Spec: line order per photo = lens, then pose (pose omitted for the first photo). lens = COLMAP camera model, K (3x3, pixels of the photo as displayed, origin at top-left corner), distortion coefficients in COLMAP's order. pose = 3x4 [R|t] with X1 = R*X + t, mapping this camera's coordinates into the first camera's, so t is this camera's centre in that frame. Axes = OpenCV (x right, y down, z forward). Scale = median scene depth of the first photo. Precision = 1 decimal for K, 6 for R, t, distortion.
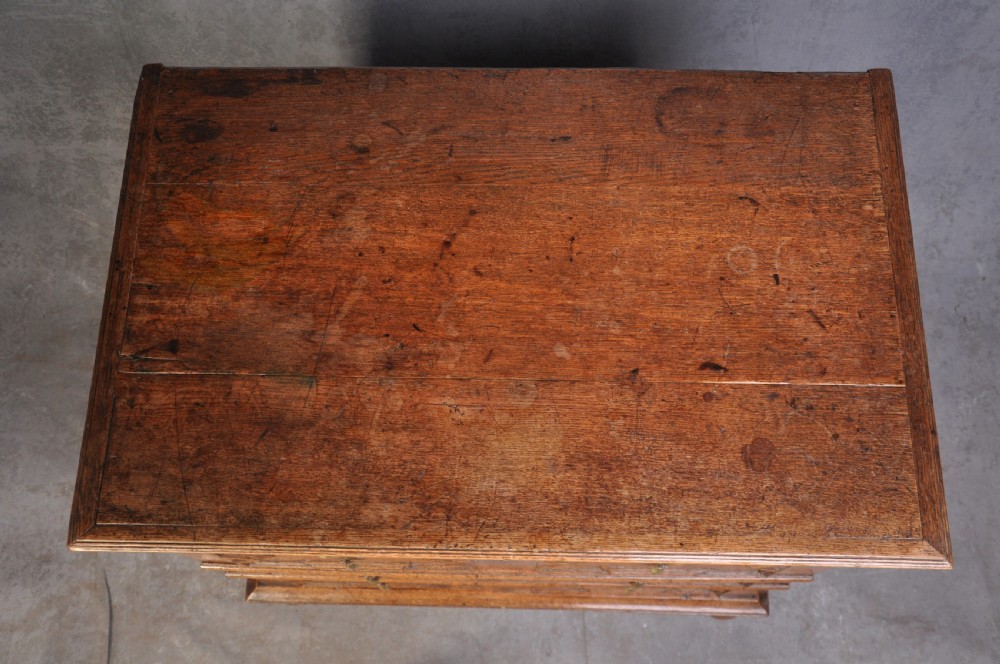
lens RADIAL K [[999.3, 0, 509.1], [0, 999.3, 385.6], [0, 0, 1]] dist [-0.012312, 0.000000]
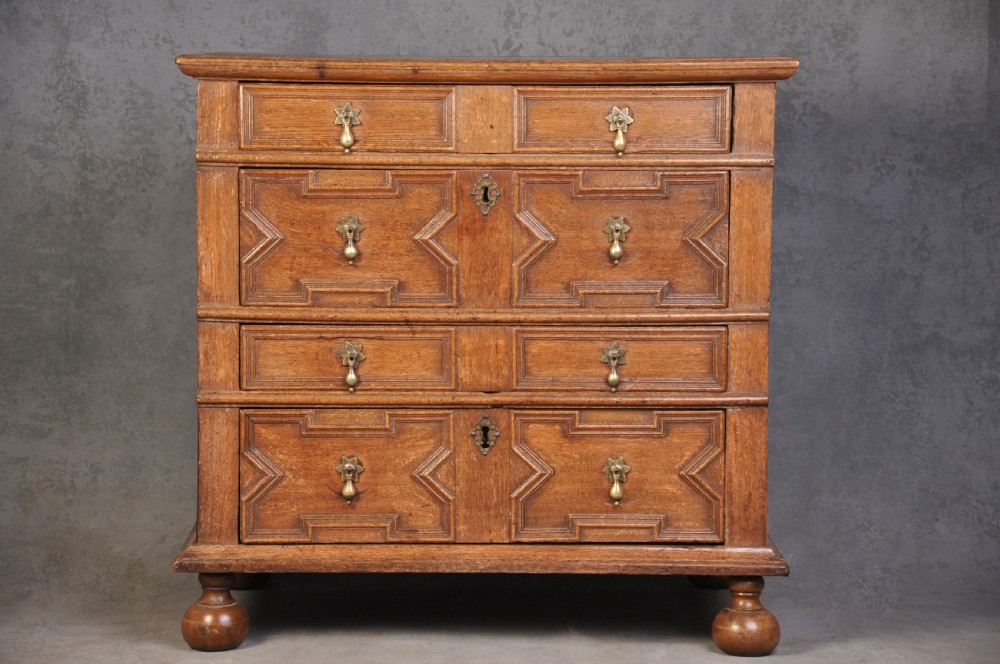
lens RADIAL K [[3329.8, 0, 495.8], [0, 3329.8, 331.0], [0, 0, 1]] dist [0.893077, 0.000000]
pose [[0.998833, 0.010321, 0.047191, -0.203408], [0.039748, 0.379555, -0.924315, 4.371565], [-0.027452, 0.925112, 0.378702, -0.409854]]
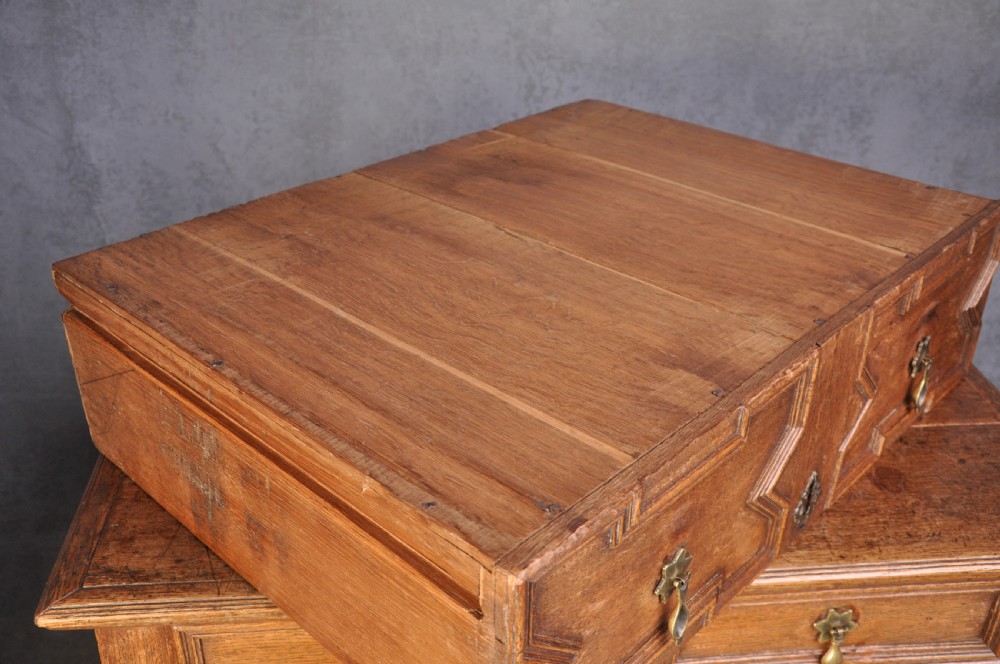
lens RADIAL K [[999.3, 0, 504.8], [0, 999.3, 357.6], [0, 0, 1]] dist [-0.012312, 0.000000]
pose [[0.991229, -0.031708, 0.128297, -0.185152], [0.109882, 0.737110, -0.666779, 0.520353], [-0.073427, 0.675028, 0.734129, 0.306061]]
